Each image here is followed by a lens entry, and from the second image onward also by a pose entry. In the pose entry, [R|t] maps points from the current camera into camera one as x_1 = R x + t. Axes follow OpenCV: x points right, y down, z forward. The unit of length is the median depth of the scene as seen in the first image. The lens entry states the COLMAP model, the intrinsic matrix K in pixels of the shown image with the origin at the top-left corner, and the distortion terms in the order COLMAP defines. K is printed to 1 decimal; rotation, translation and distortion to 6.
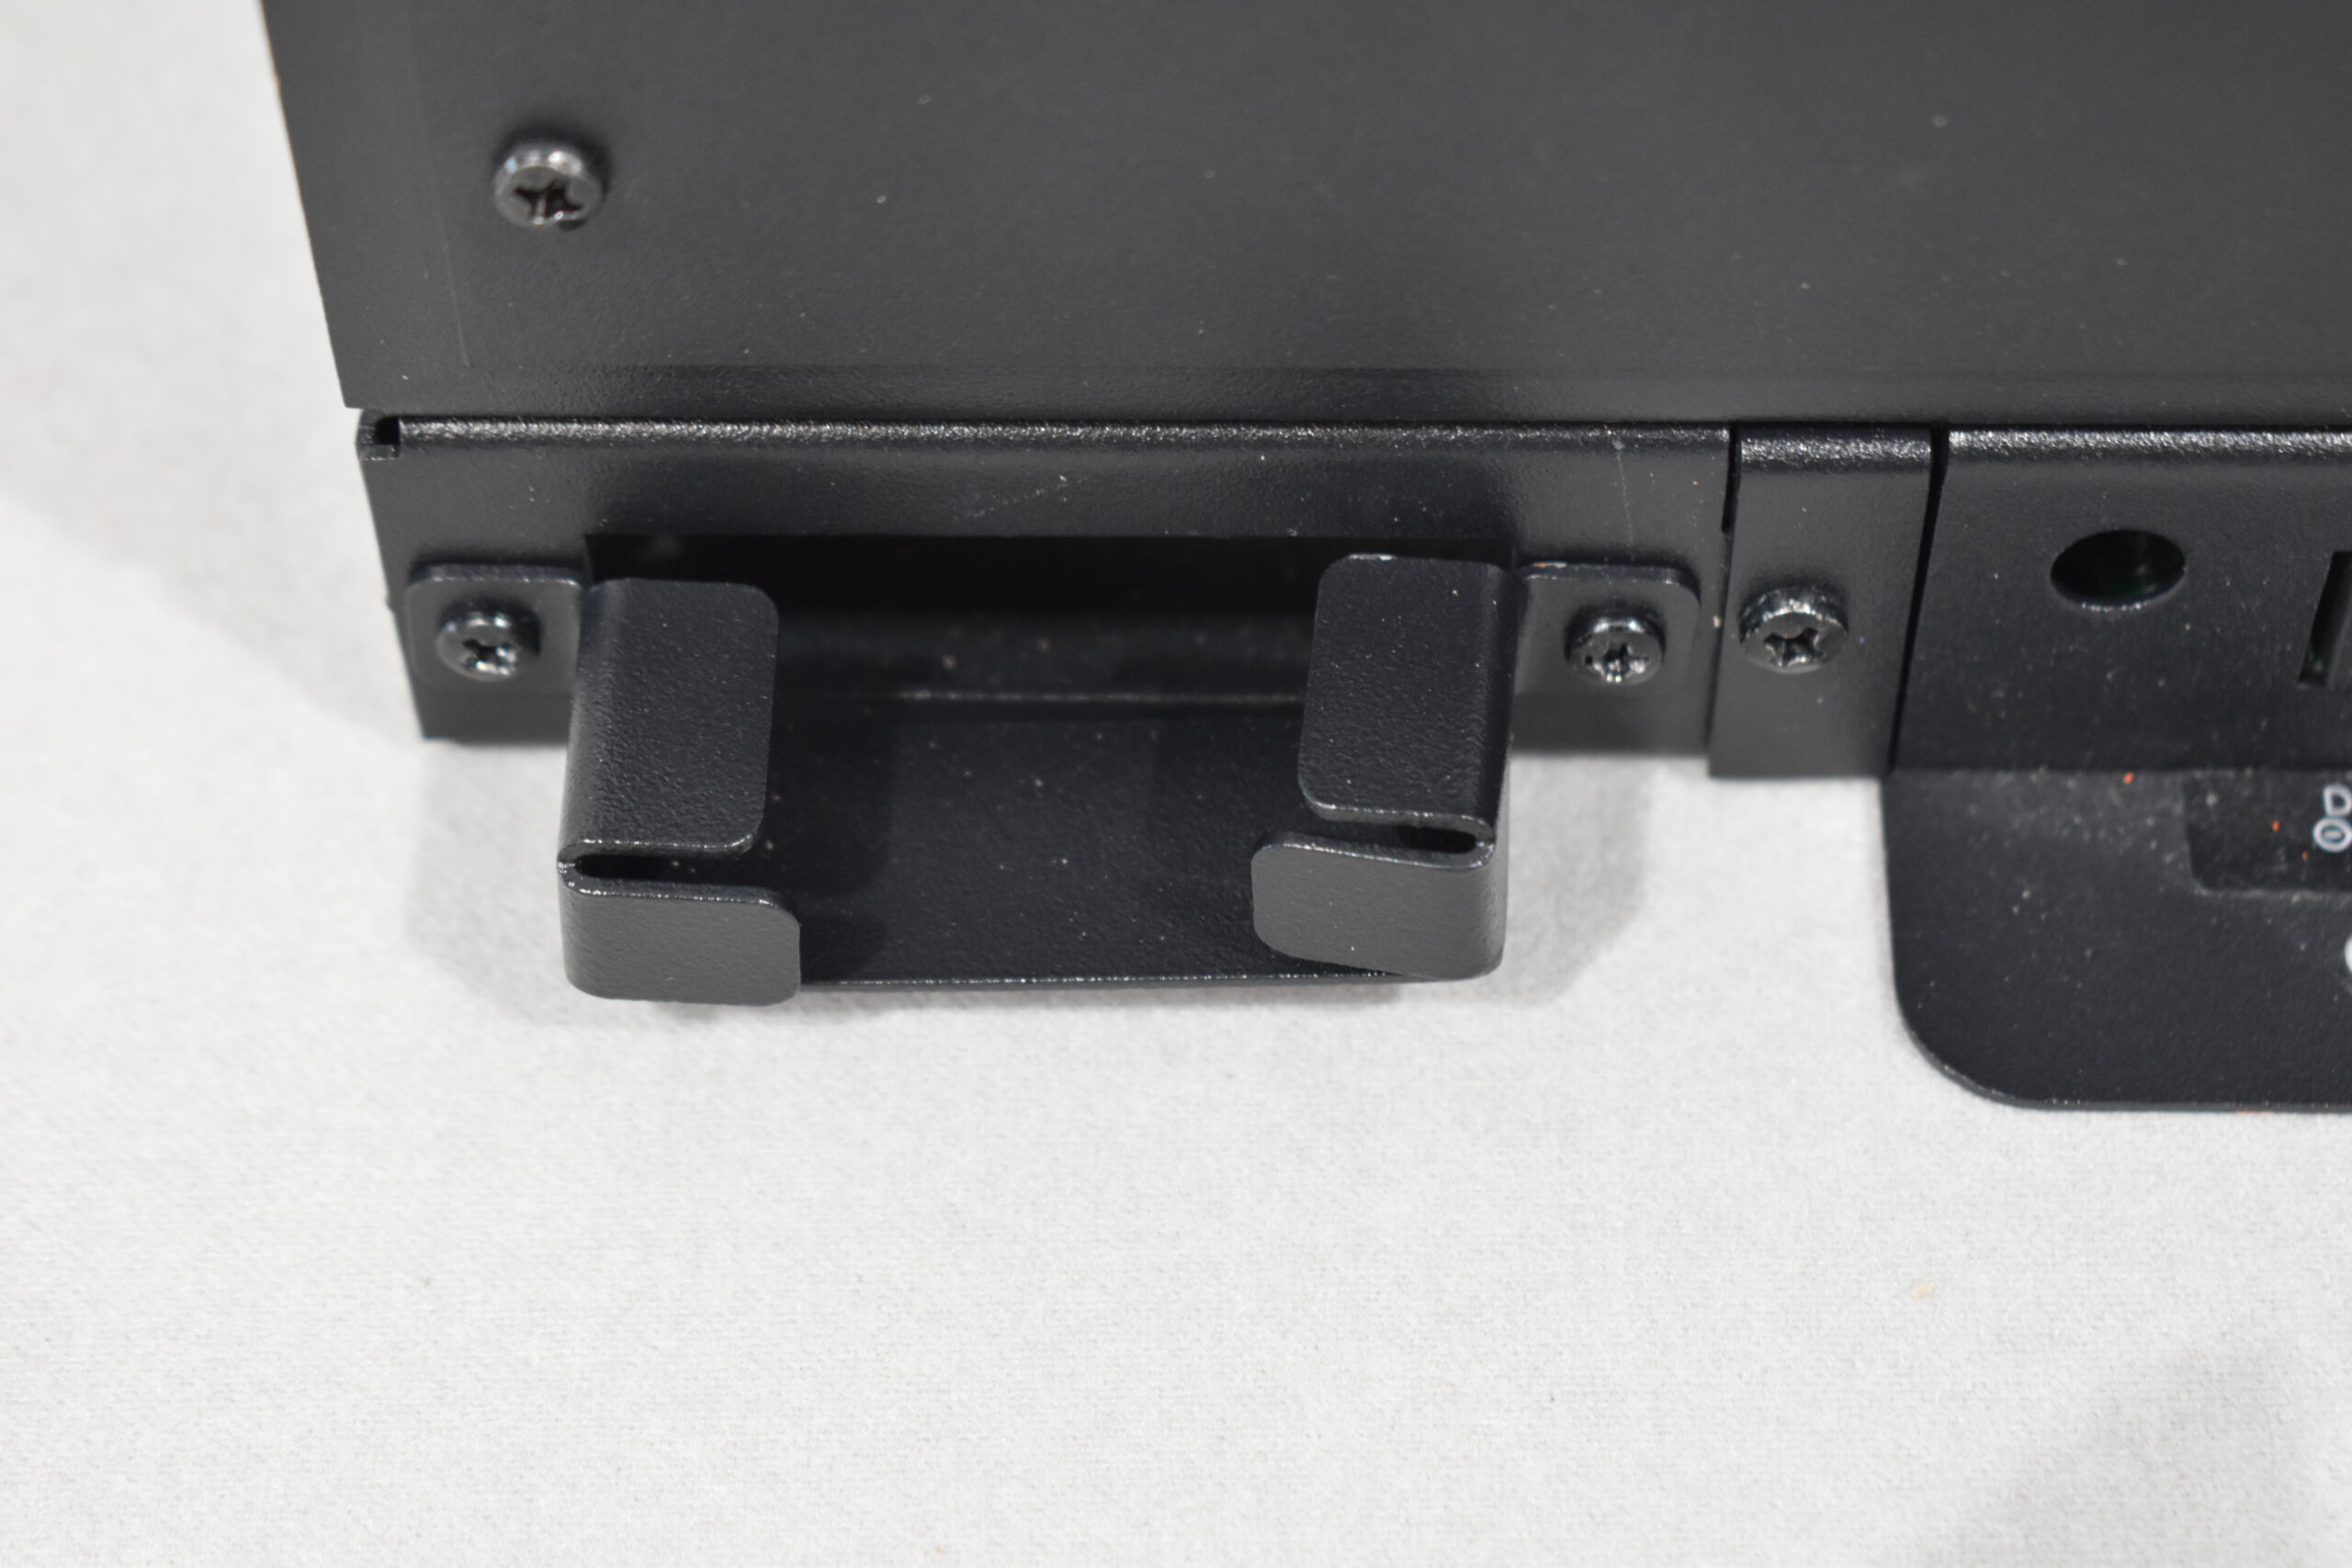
lens RADIAL K [[5278.2, 0, 1170.6], [0, 5278.2, 786.7], [0, 0, 1]] dist [0.011523, 0.000000]
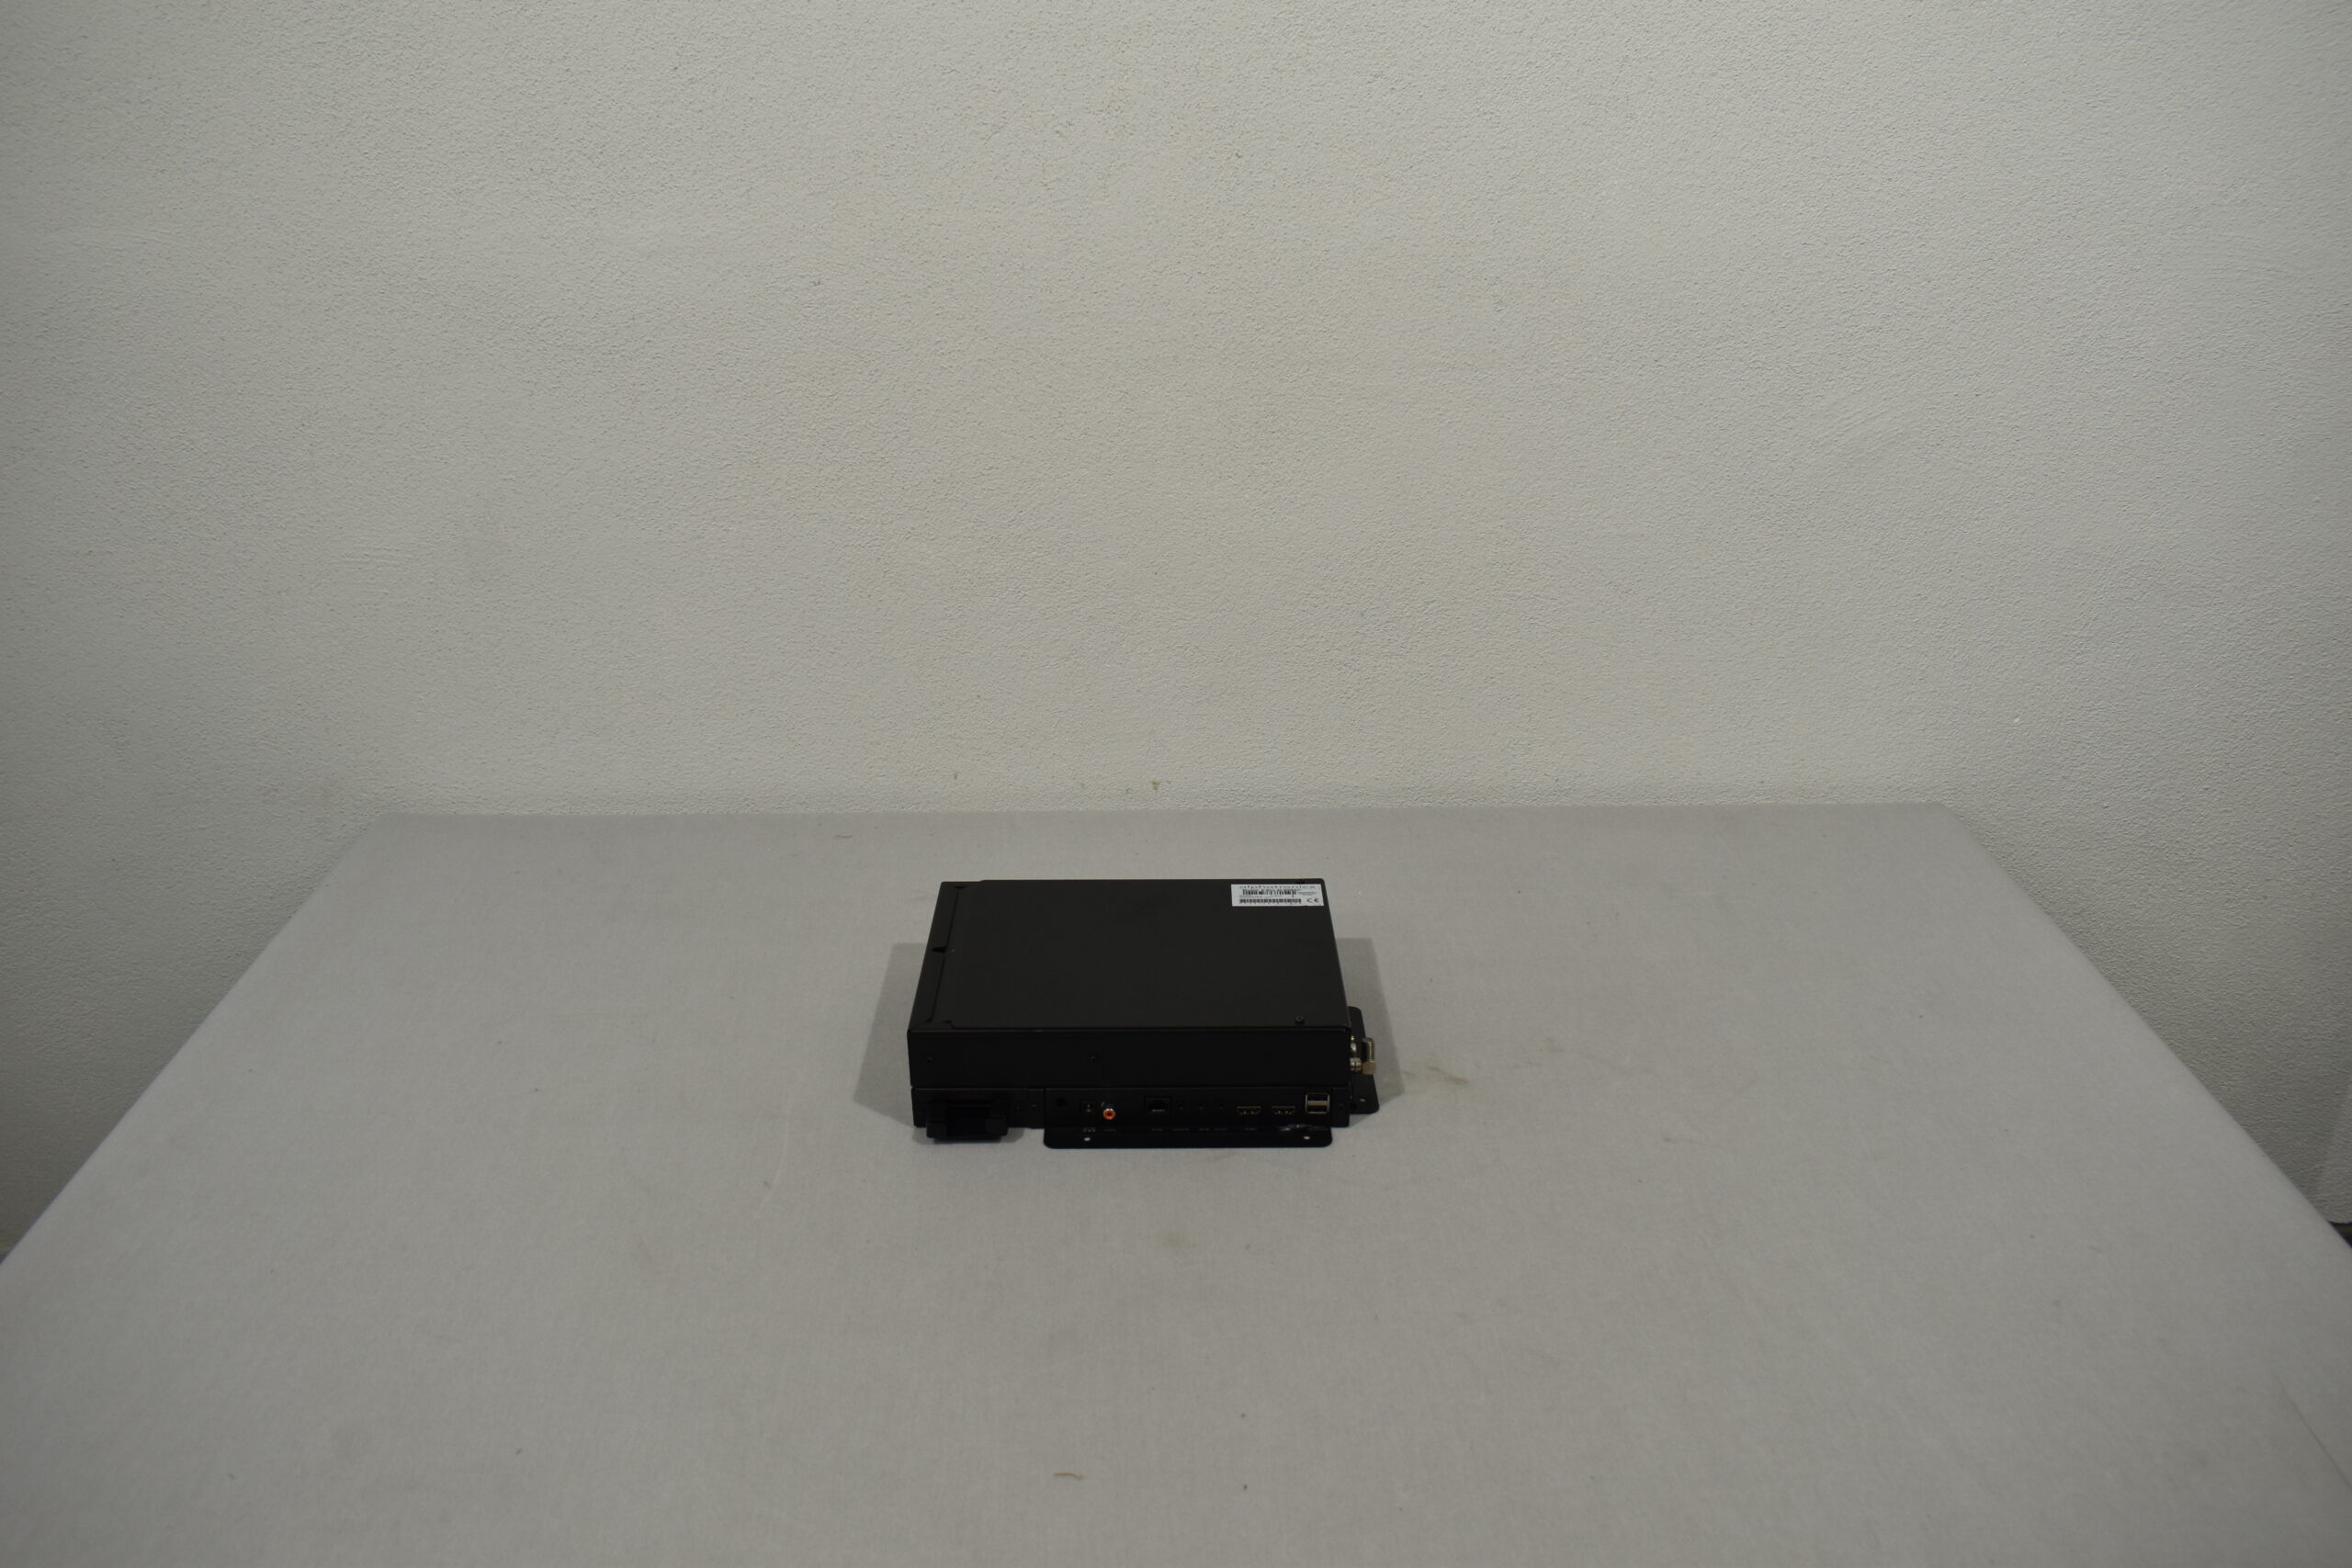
lens RADIAL K [[1837.7, 0, 1168.1], [0, 1837.7, 786.7], [0, 0, 1]] dist [-0.004832, 0.000088]
pose [[0.999914, -0.006803, 0.011168, 0.368412], [0.011505, 0.863592, -0.504060, 1.382140], [-0.006215, 0.504145, 0.863597, -2.811529]]
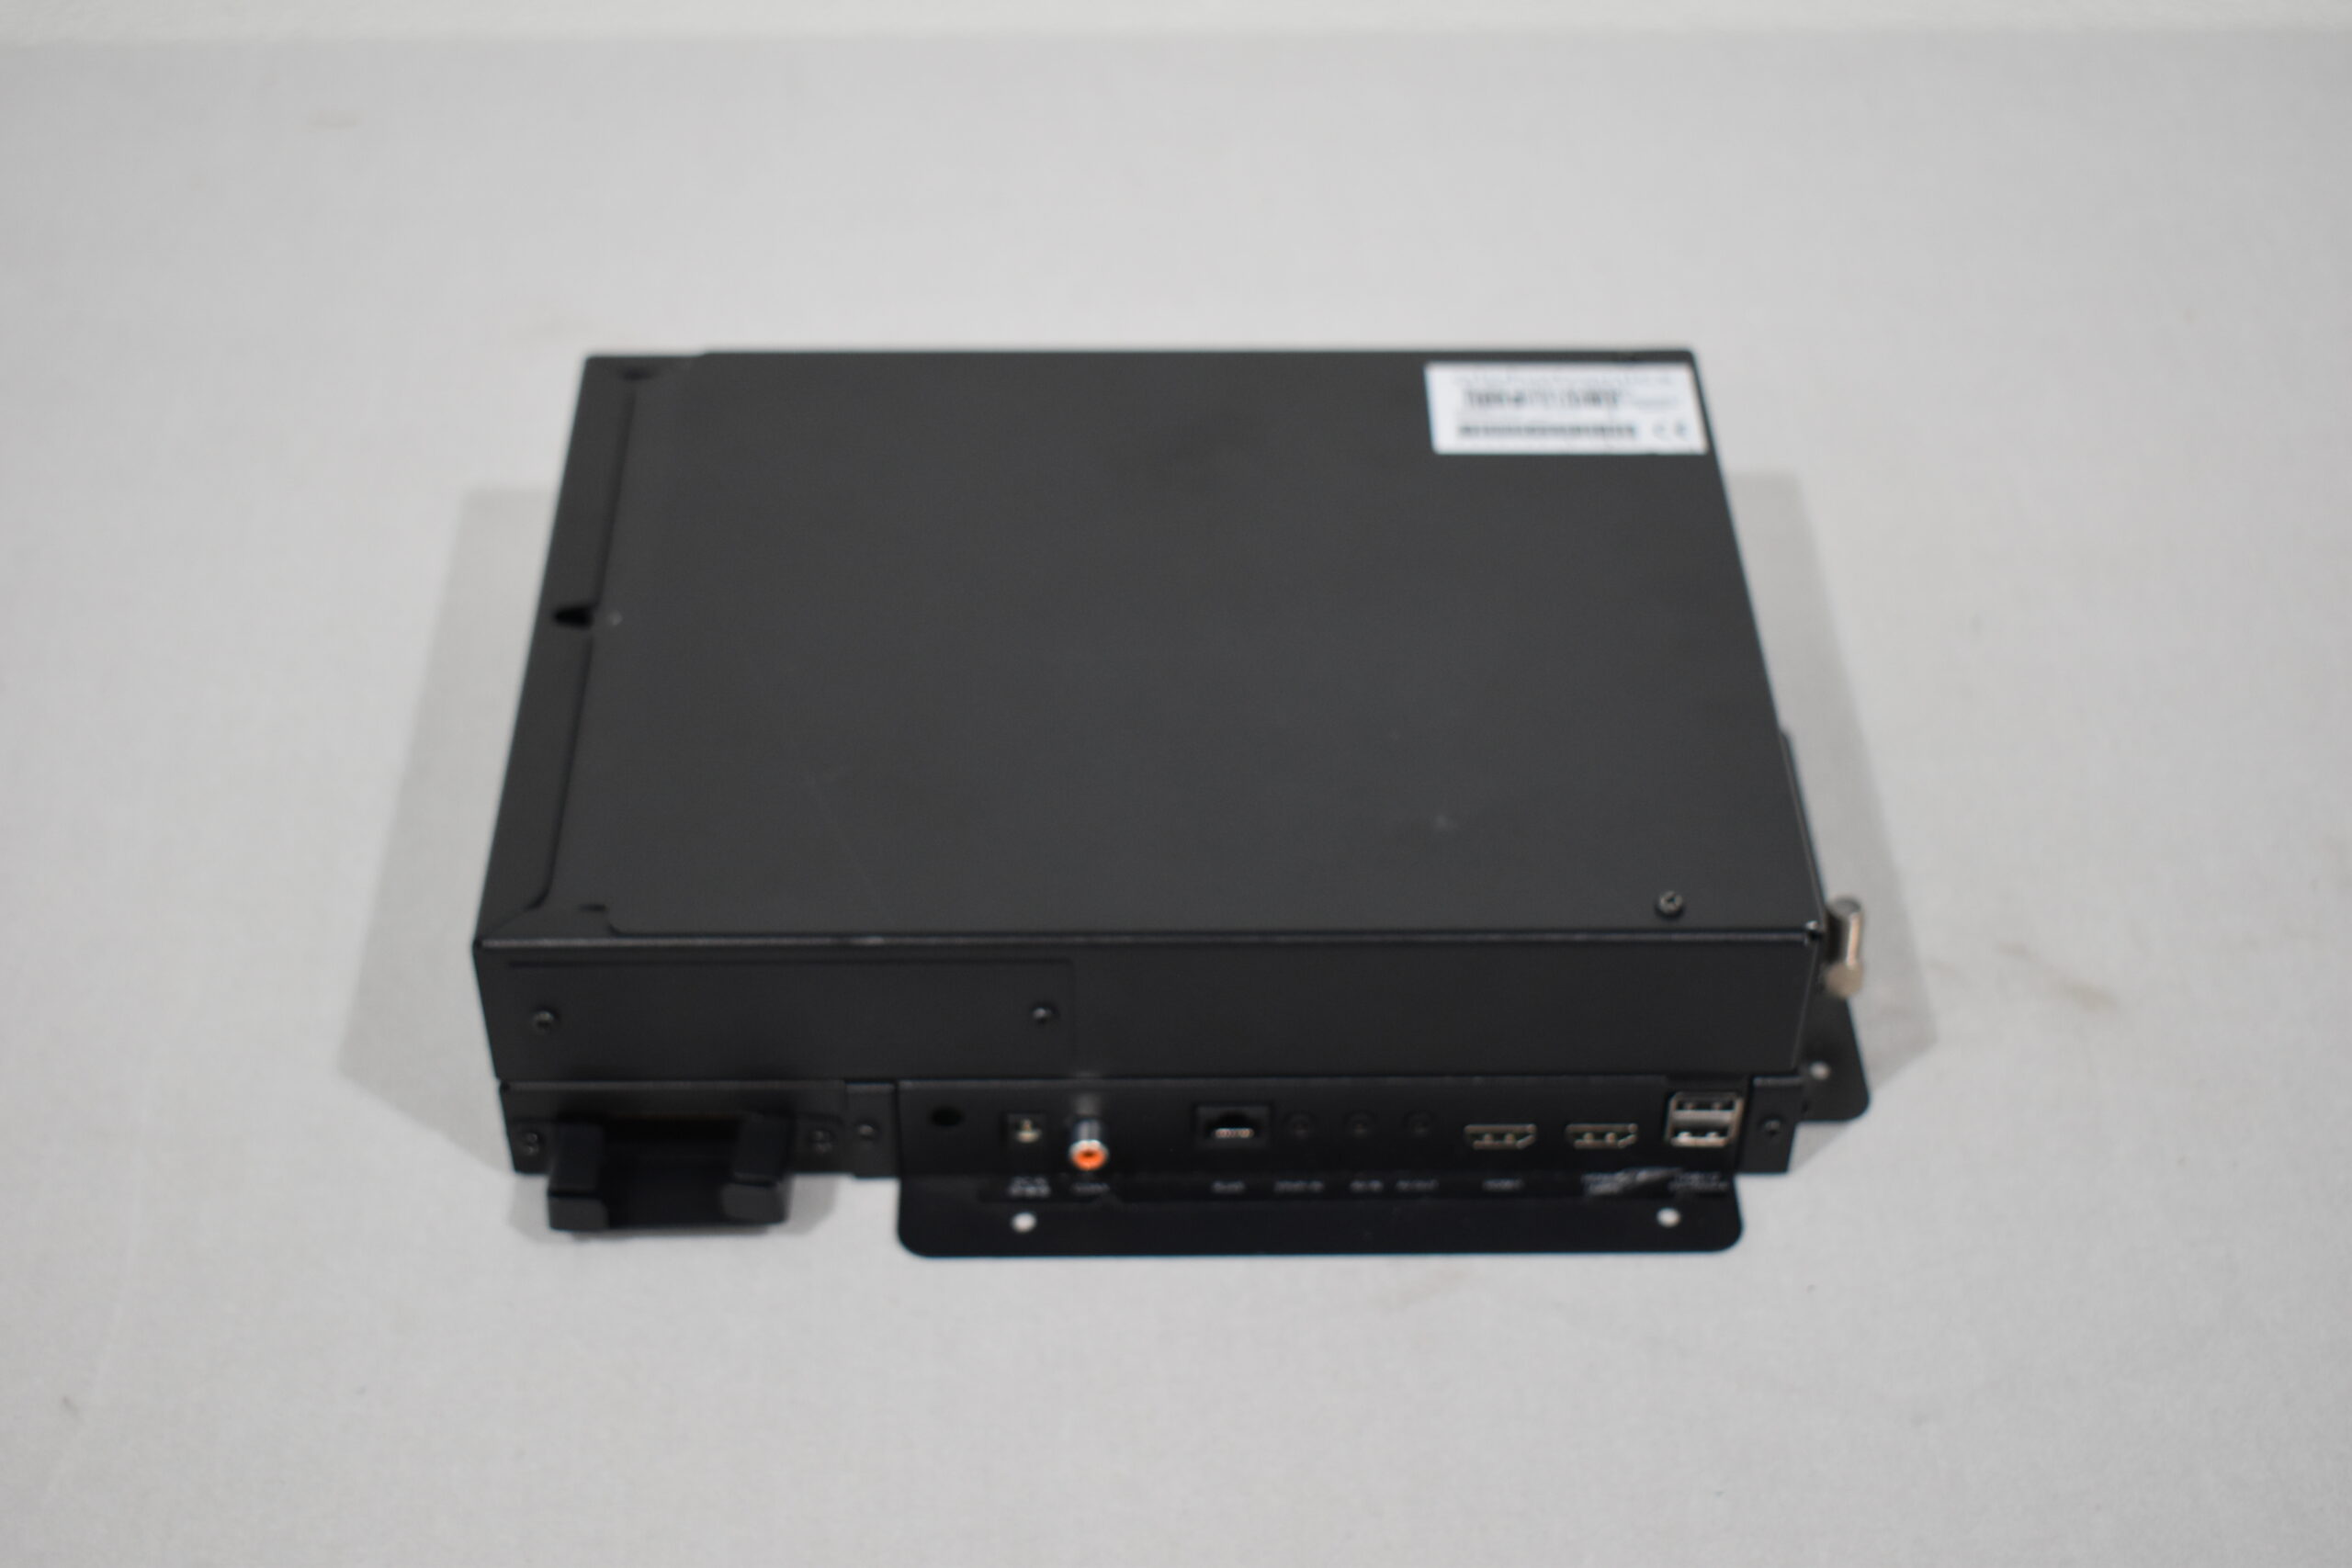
lens RADIAL K [[3513.0, 0, 1188.0], [0, 3513.0, 769.4], [0, 0, 1]] dist [-0.027709, 0.000000]
pose [[0.999675, -0.007649, 0.024305, 0.292821], [0.012884, 0.974689, -0.223195, 0.286679], [-0.021983, 0.223436, 0.974471, -1.580713]]
